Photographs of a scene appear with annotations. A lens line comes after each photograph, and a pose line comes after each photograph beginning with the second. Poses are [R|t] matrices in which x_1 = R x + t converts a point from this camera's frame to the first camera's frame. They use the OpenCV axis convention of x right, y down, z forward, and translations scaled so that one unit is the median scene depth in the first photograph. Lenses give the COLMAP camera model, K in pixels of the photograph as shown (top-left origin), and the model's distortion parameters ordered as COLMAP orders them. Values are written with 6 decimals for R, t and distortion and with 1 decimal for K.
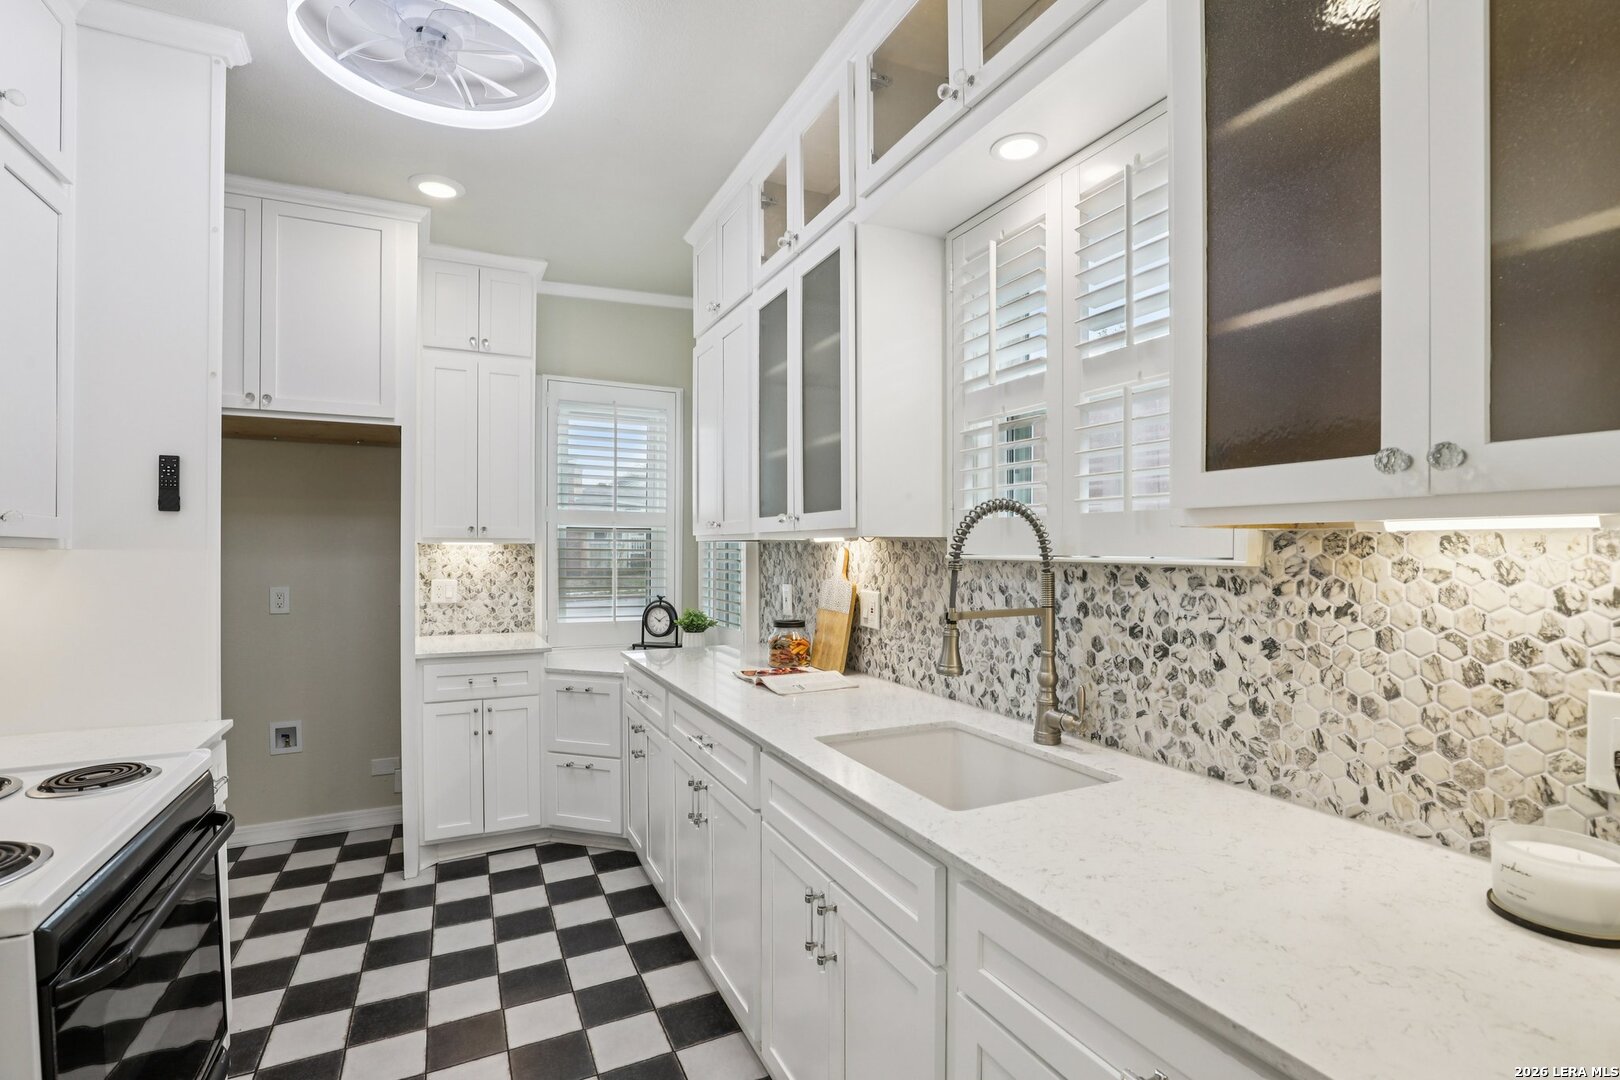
lens RADIAL K [[744.3, 0, 805.7], [0, 744.3, 555.6], [0, 0, 1]] dist [-0.023177, 0.004996]
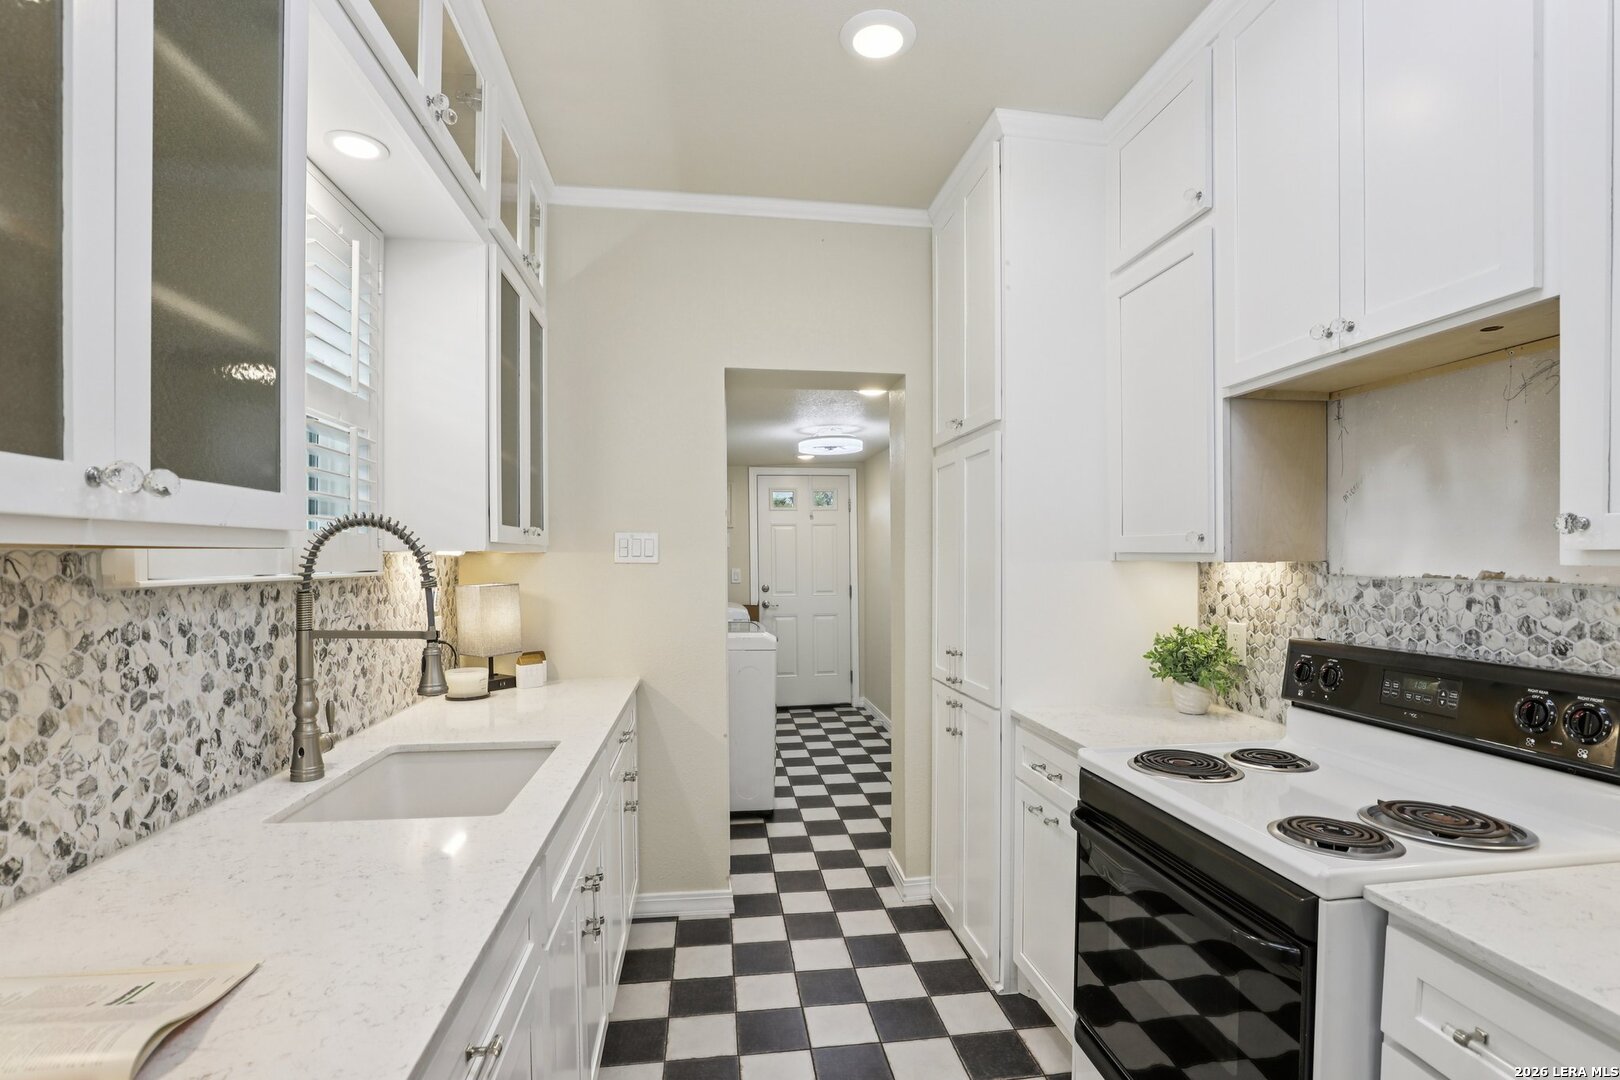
lens RADIAL K [[744.3, 0, 807.2], [0, 744.3, 571.3], [0, 0, 1]] dist [-0.023177, 0.004996]
pose [[-0.951265, -0.004637, 0.308339, -0.454592], [0.004379, 0.999583, 0.028541, -0.022130], [-0.308343, 0.028501, -0.950848, 1.406479]]
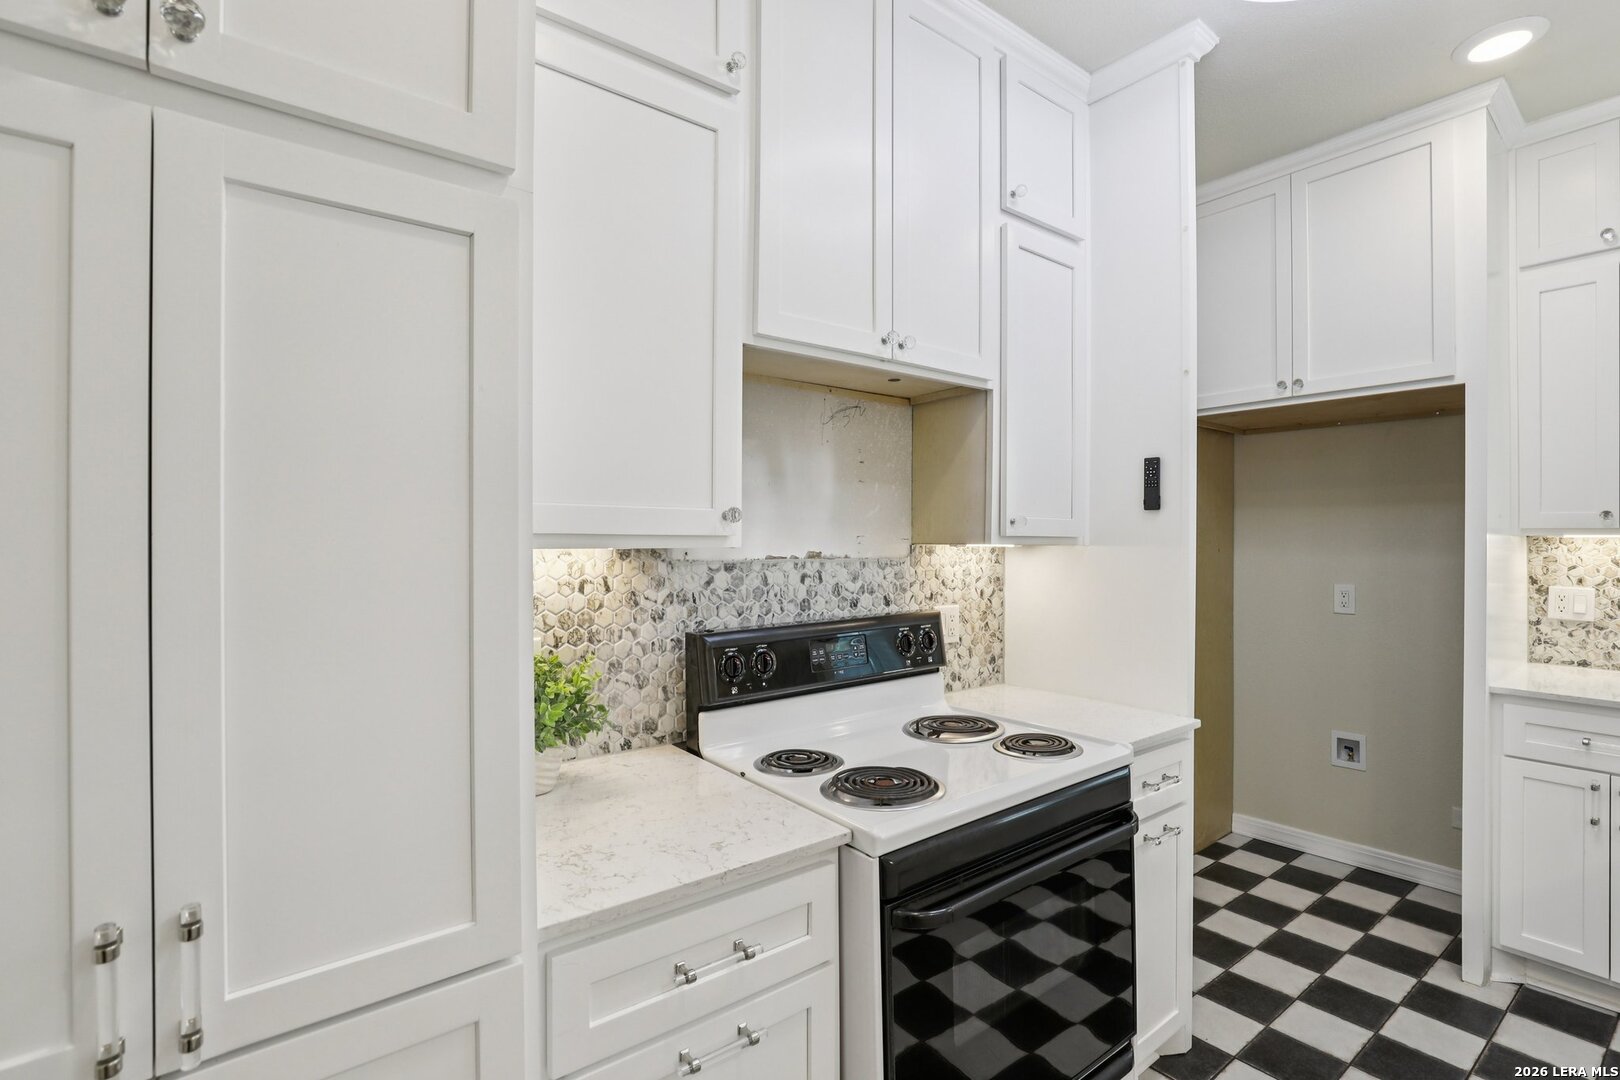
lens RADIAL K [[744.3, 0, 826.0], [0, 744.3, 536.3], [0, 0, 1]] dist [-0.023177, 0.004996]
pose [[0.210374, -0.003304, -0.977615, 0.079115], [-0.007355, 0.999961, -0.004962, -0.013393], [0.977593, 0.008234, 0.210341, 0.294193]]
